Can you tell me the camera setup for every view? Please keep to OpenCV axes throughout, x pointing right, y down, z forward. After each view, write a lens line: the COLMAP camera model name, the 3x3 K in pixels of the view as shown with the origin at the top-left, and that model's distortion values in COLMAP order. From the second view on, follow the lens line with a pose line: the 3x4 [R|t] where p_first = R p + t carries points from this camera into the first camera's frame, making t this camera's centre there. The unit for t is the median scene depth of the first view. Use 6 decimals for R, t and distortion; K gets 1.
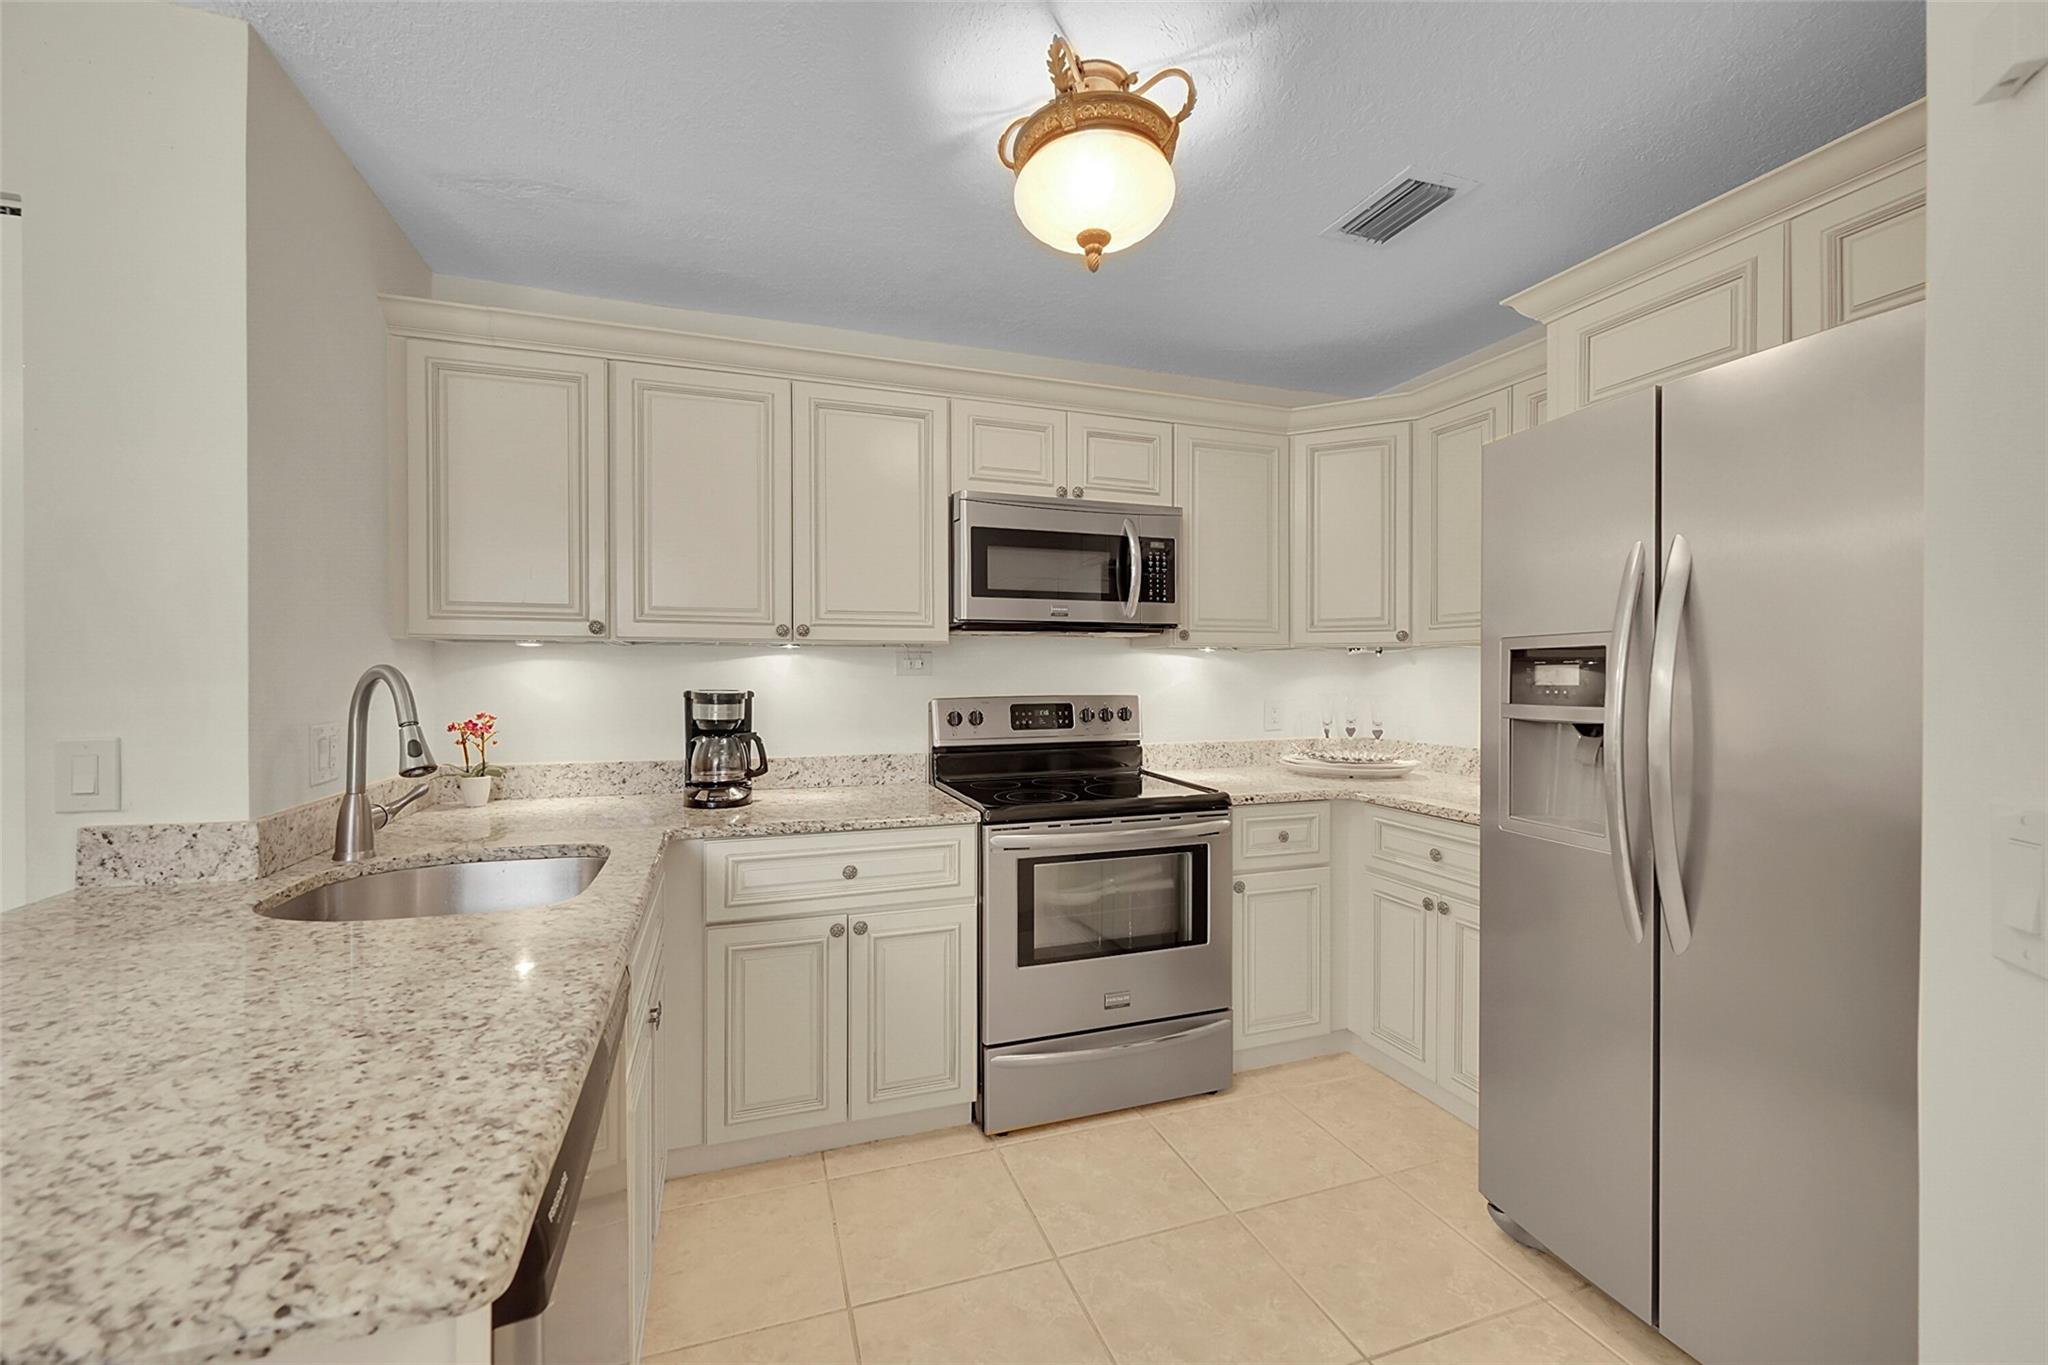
lens RADIAL K [[796.6, 0, 1025.4], [0, 796.6, 684.0], [0, 0, 1]] dist [-0.001868, 0.000815]
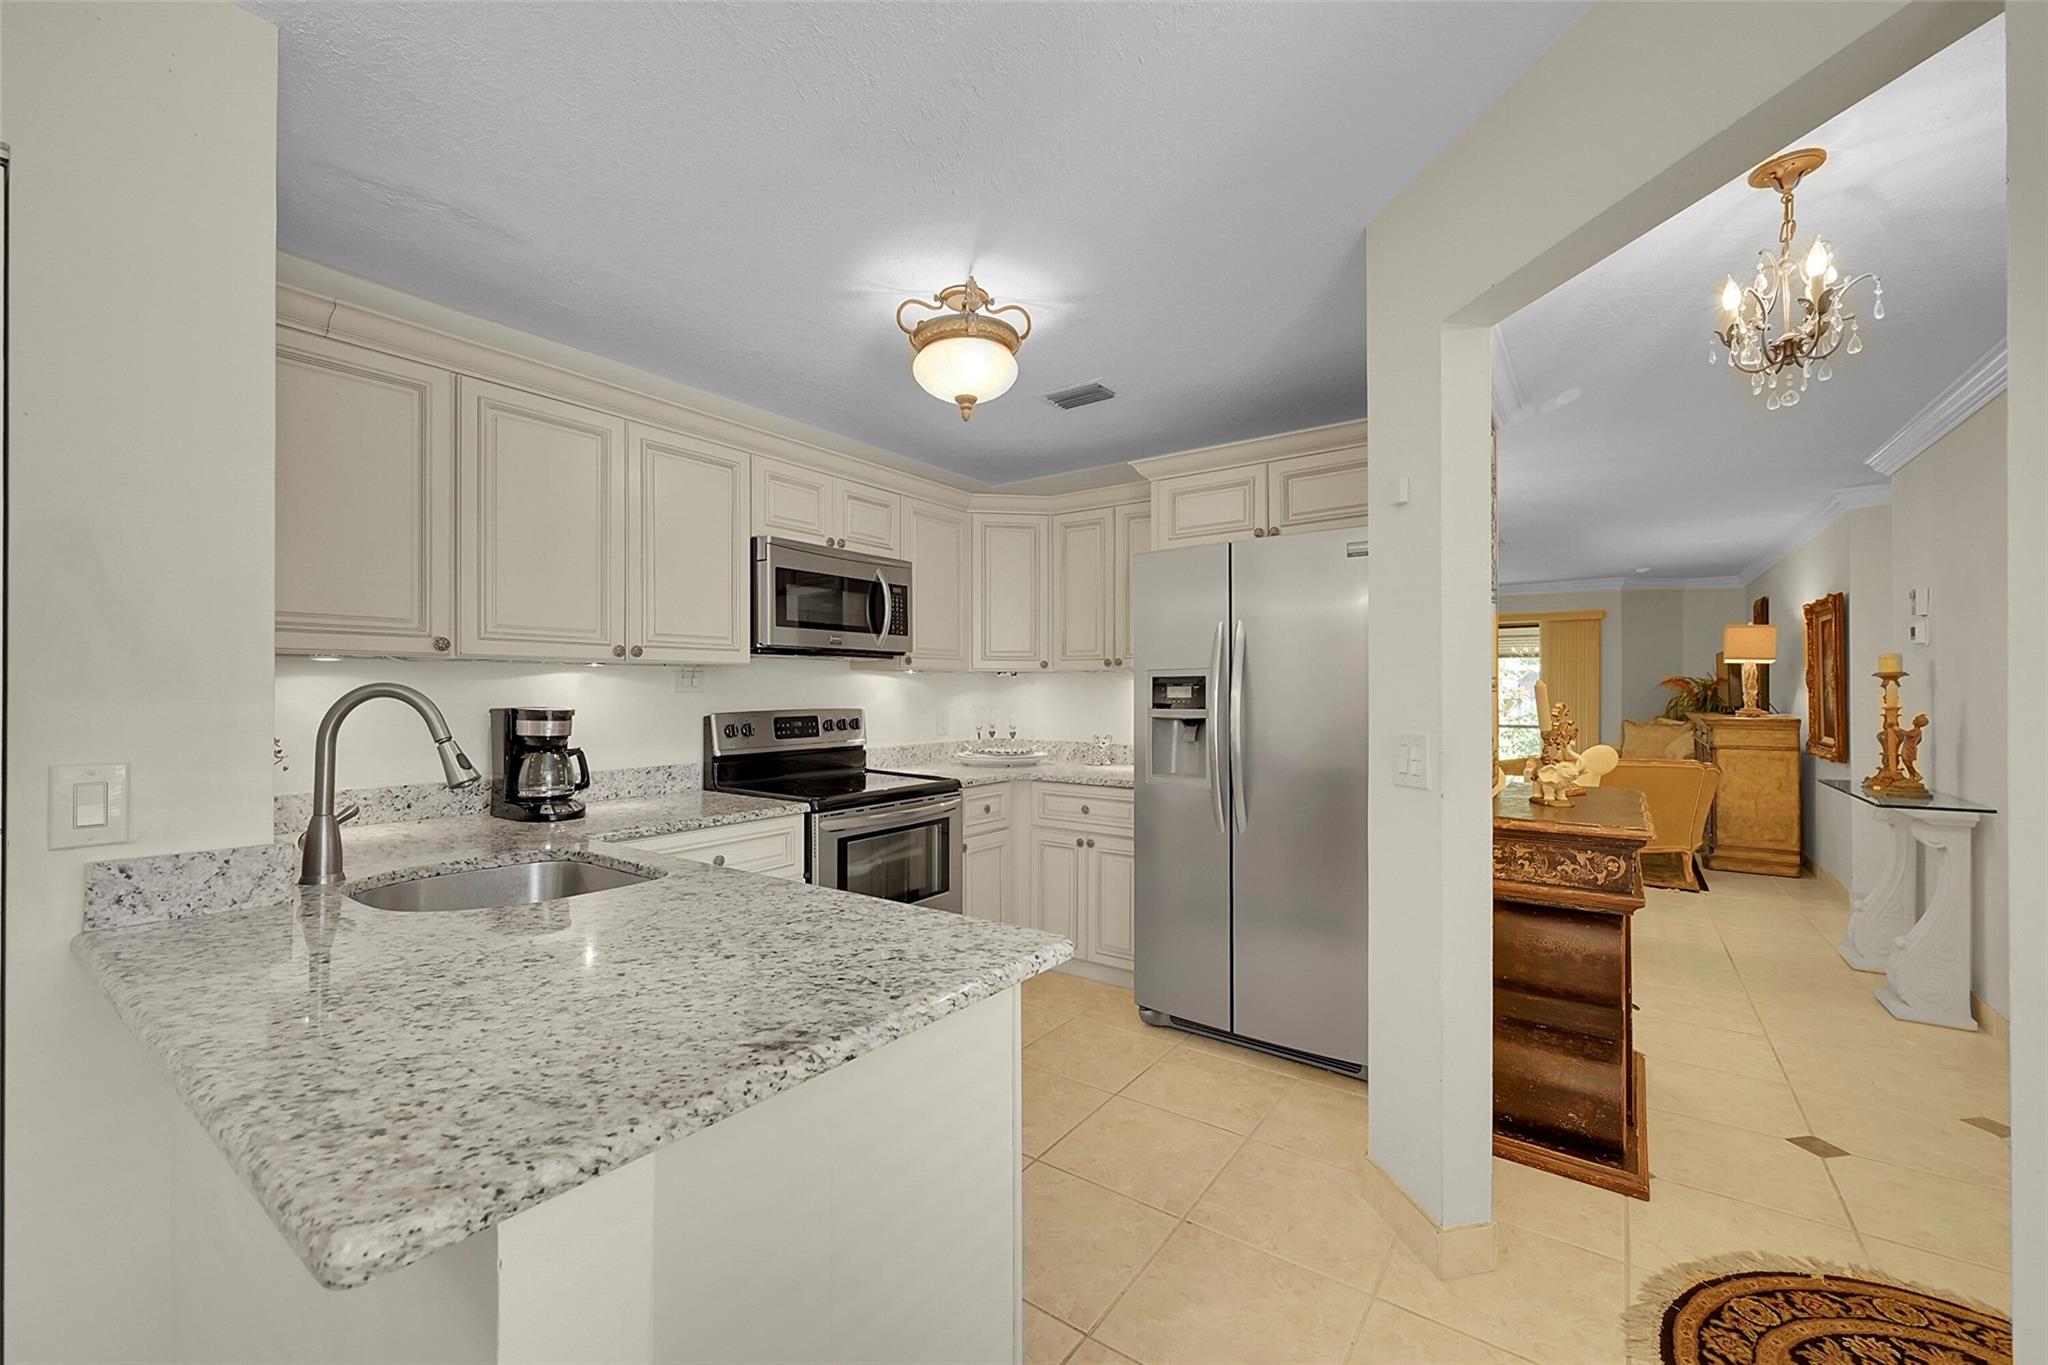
lens RADIAL K [[796.6, 0, 1023.8], [0, 796.6, 697.9], [0, 0, 1]] dist [-0.001868, 0.000815]
pose [[0.820573, -0.005130, 0.571519, -0.509448], [0.006715, 0.999977, -0.000667, 0.000524], [-0.571503, 0.004385, 0.820589, -0.210056]]
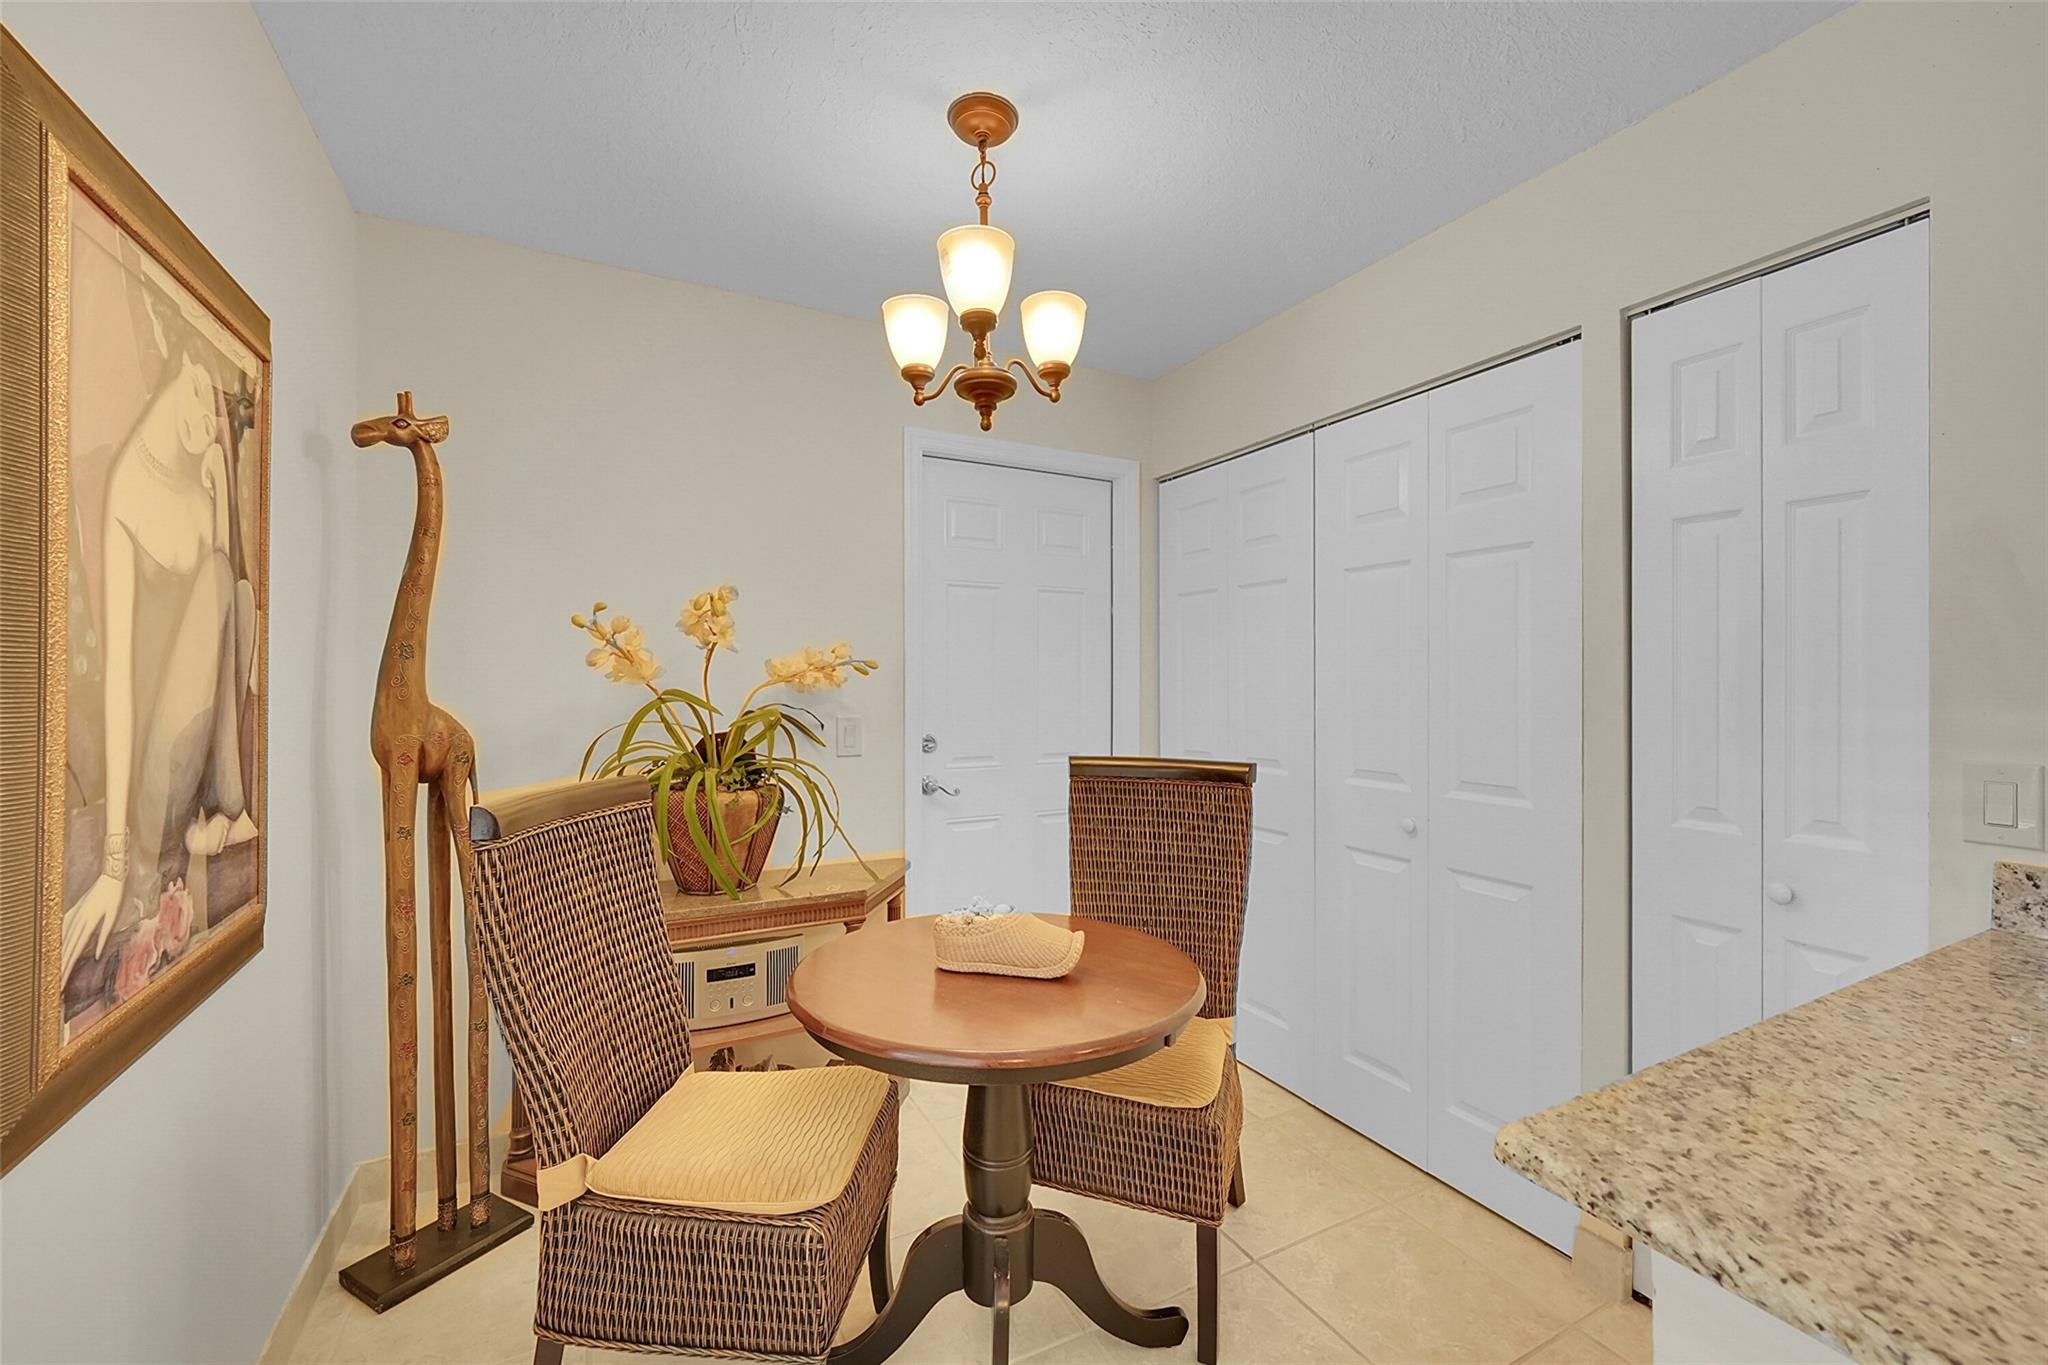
lens RADIAL K [[796.6, 0, 1039.8], [0, 796.6, 690.2], [0, 0, 1]] dist [-0.001868, 0.000815]
pose [[0.132338, -0.009864, -0.991156, -0.263360], [0.002001, 0.999951, -0.009685, -0.005712], [0.991203, -0.000702, 0.132352, -0.122427]]
